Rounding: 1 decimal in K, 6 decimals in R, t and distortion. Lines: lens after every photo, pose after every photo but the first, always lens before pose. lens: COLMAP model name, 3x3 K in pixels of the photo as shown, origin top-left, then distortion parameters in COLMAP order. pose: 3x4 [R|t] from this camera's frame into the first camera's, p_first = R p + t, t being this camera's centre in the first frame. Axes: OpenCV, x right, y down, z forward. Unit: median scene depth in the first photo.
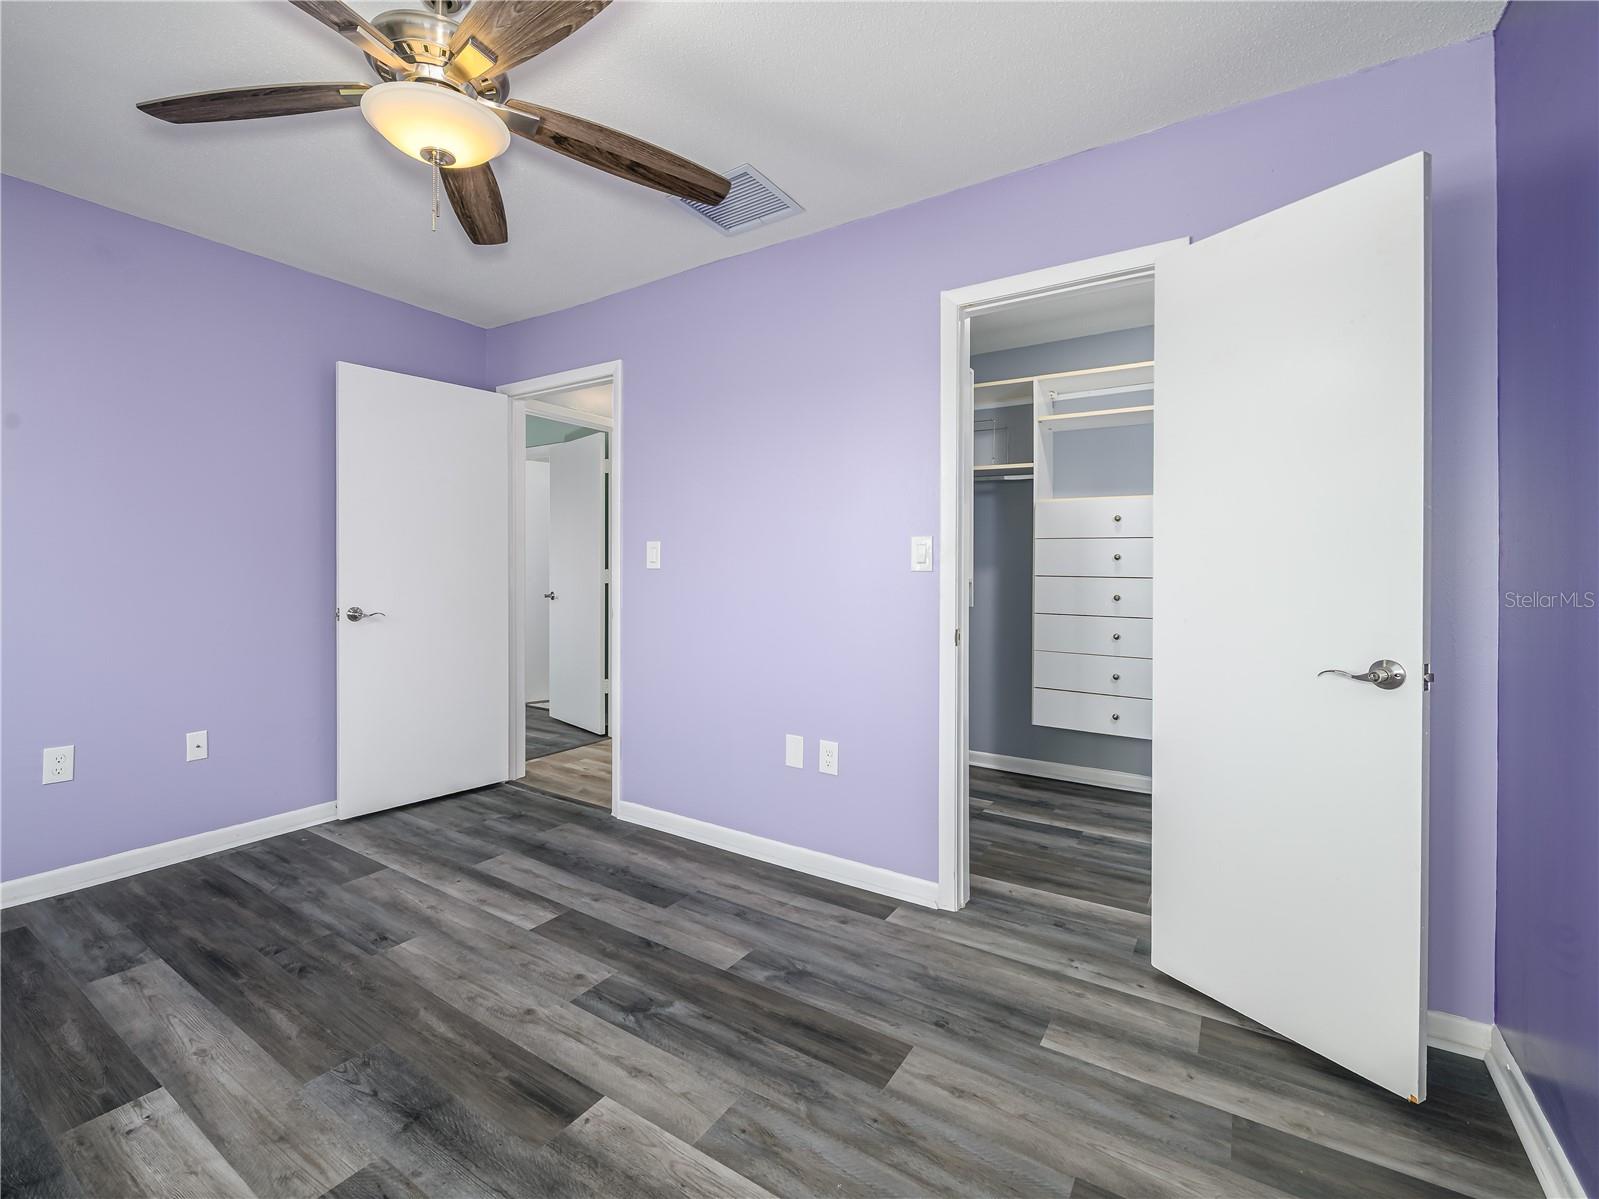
lens RADIAL K [[702.4, 0, 799.5], [0, 702.4, 599.5], [0, 0, 1]] dist [-0.021377, 0.000087]
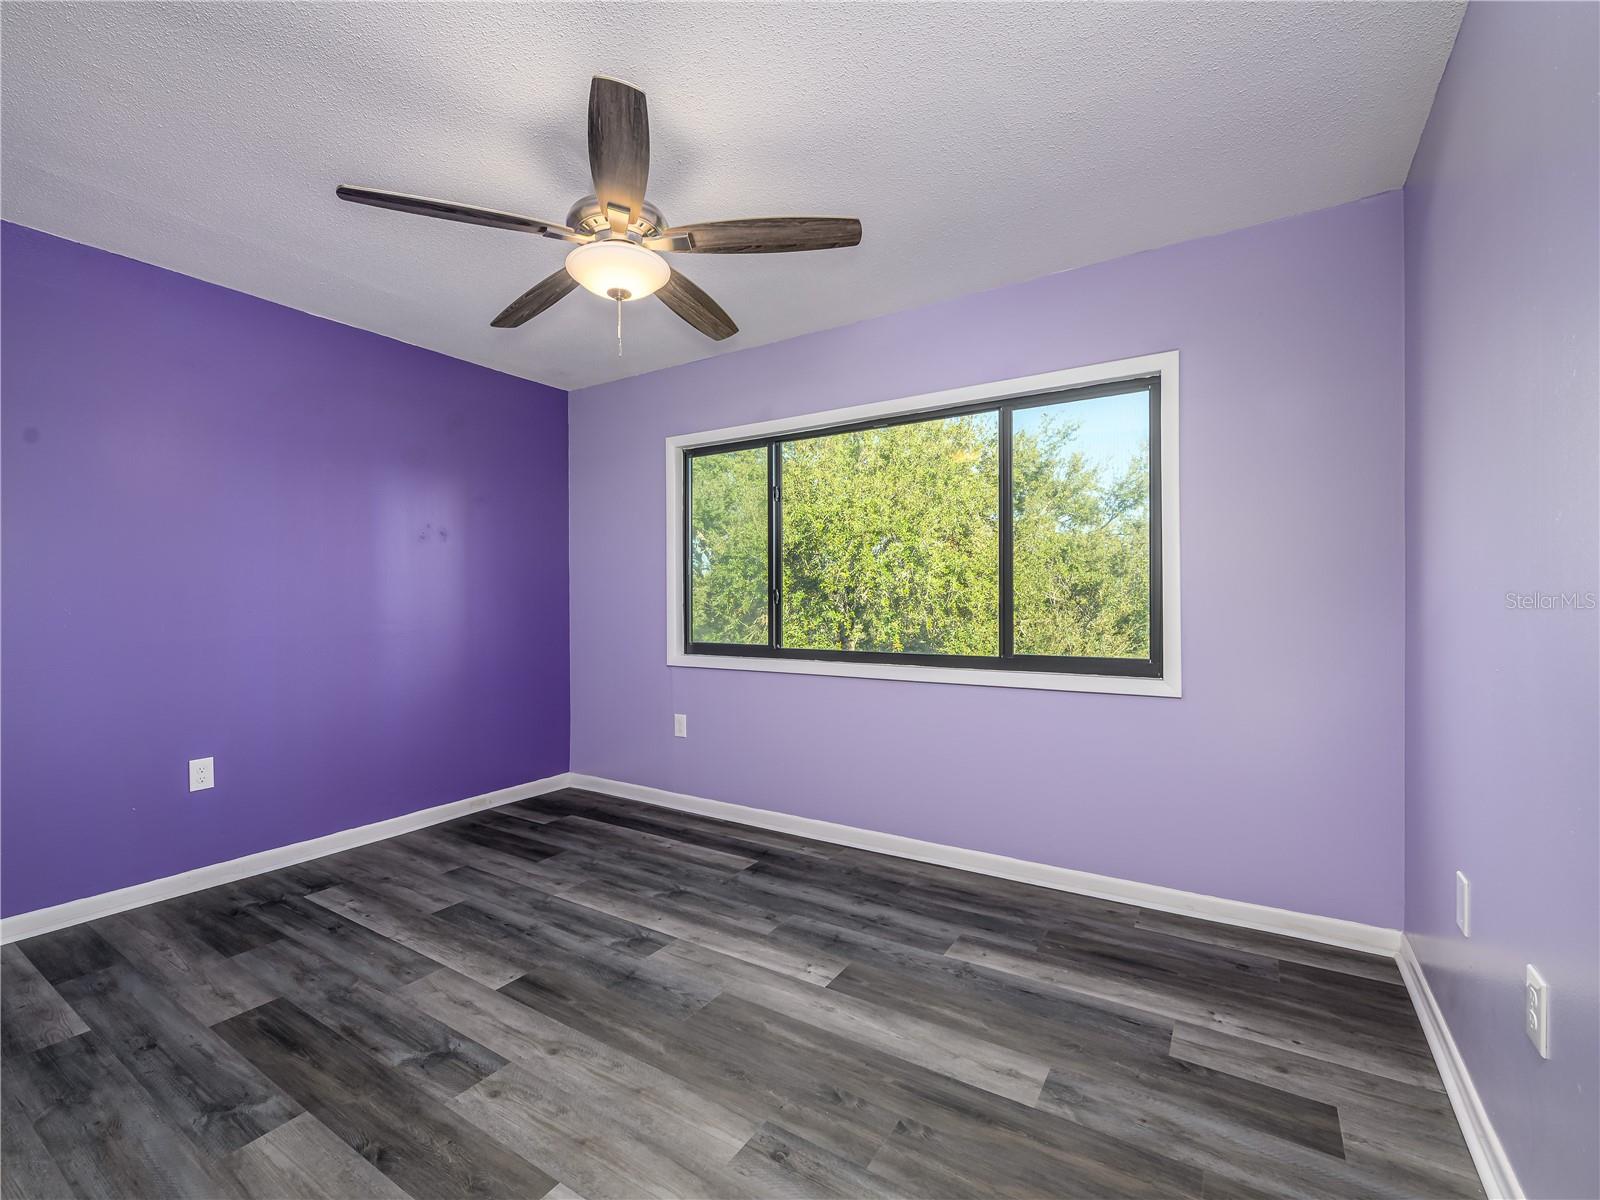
lens RADIAL K [[702.9, 0, 800.0], [0, 702.9, 600.0], [0, 0, 1]] dist [-0.021377, 0.000087]
pose [[-0.999897, -0.012751, 0.006546, -0.744740], [-0.012468, 0.999055, 0.041641, -0.089337], [-0.007070, 0.041555, -0.999111, 1.976248]]
